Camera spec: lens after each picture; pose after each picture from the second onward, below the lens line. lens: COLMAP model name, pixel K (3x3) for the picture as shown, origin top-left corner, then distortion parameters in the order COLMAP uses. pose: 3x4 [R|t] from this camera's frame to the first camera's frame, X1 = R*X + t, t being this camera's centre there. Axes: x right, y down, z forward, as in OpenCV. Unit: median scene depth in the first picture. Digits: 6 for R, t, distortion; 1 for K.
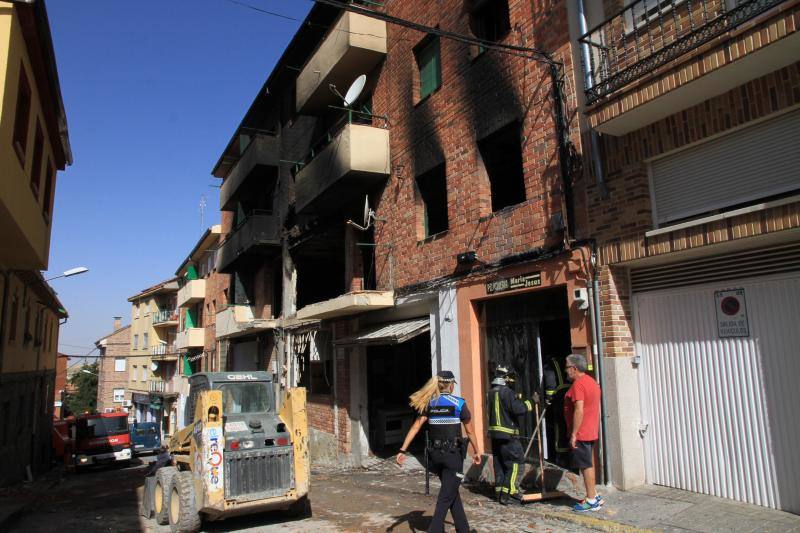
lens RADIAL K [[546.4, 0, 395.6], [0, 546.4, 264.6], [0, 0, 1]] dist [-0.098902, 0.032917]
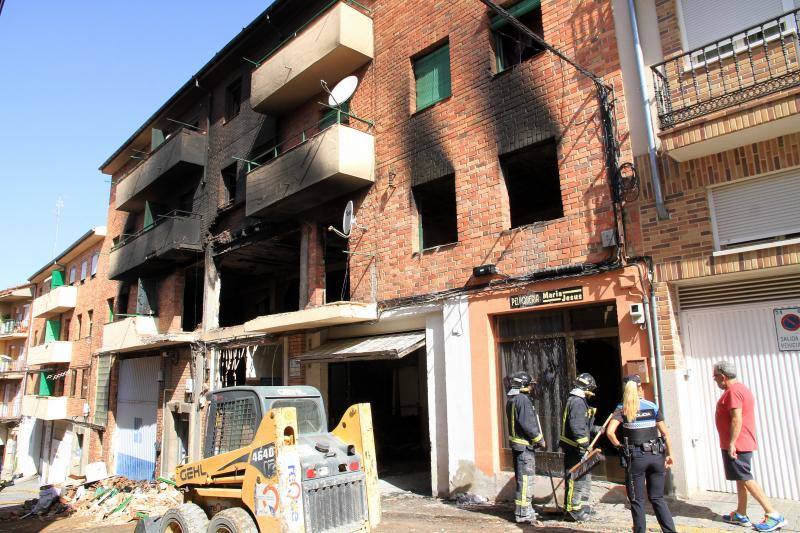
lens RADIAL K [[539.2, 0, 402.4], [0, 539.2, 268.6], [0, 0, 1]] dist [-0.117872, 0.070357]
pose [[0.959945, 0.059948, 0.273699, -0.243798], [-0.049744, 0.997789, -0.044074, 0.029243], [-0.275736, 0.028694, 0.960805, 0.096258]]
